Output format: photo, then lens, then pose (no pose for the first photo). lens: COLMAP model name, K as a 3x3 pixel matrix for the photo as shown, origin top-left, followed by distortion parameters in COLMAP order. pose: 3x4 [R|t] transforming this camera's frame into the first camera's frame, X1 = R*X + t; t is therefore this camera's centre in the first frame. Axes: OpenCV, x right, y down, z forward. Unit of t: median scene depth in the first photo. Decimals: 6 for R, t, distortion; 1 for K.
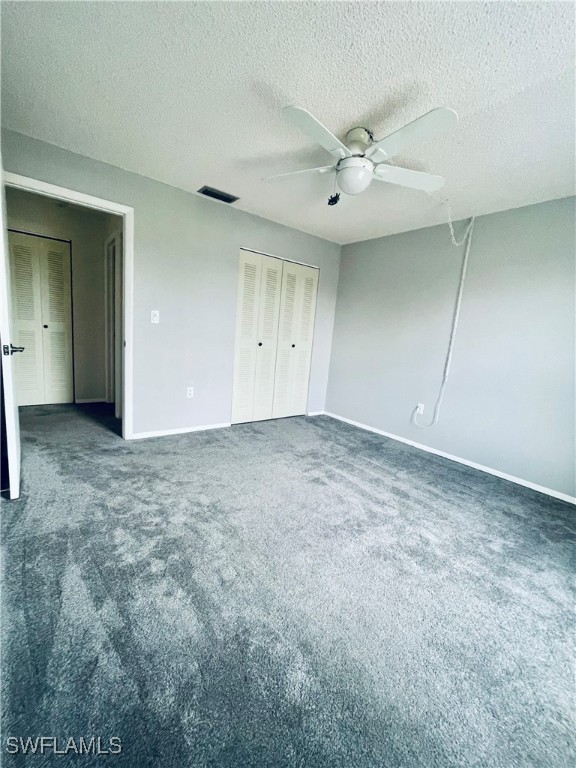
lens RADIAL K [[309.9, 0, 288.7], [0, 309.9, 382.7], [0, 0, 1]] dist [-0.003979, -0.000351]
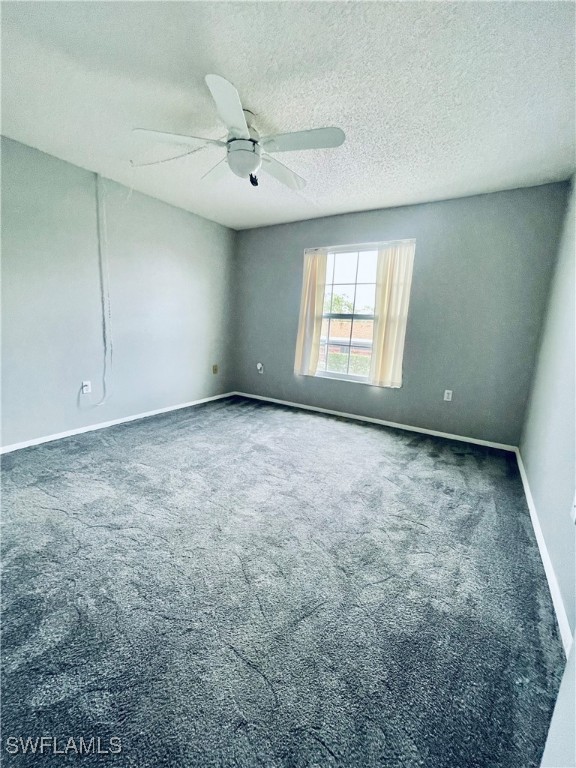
lens RADIAL K [[309.9, 0, 287.9], [0, 309.9, 383.7], [0, 0, 1]] dist [-0.003979, -0.000351]
pose [[-0.375111, -0.260012, 0.889767, -0.543629], [0.066445, 0.949845, 0.305581, -0.148898], [-0.924595, 0.173747, -0.339021, 0.765321]]
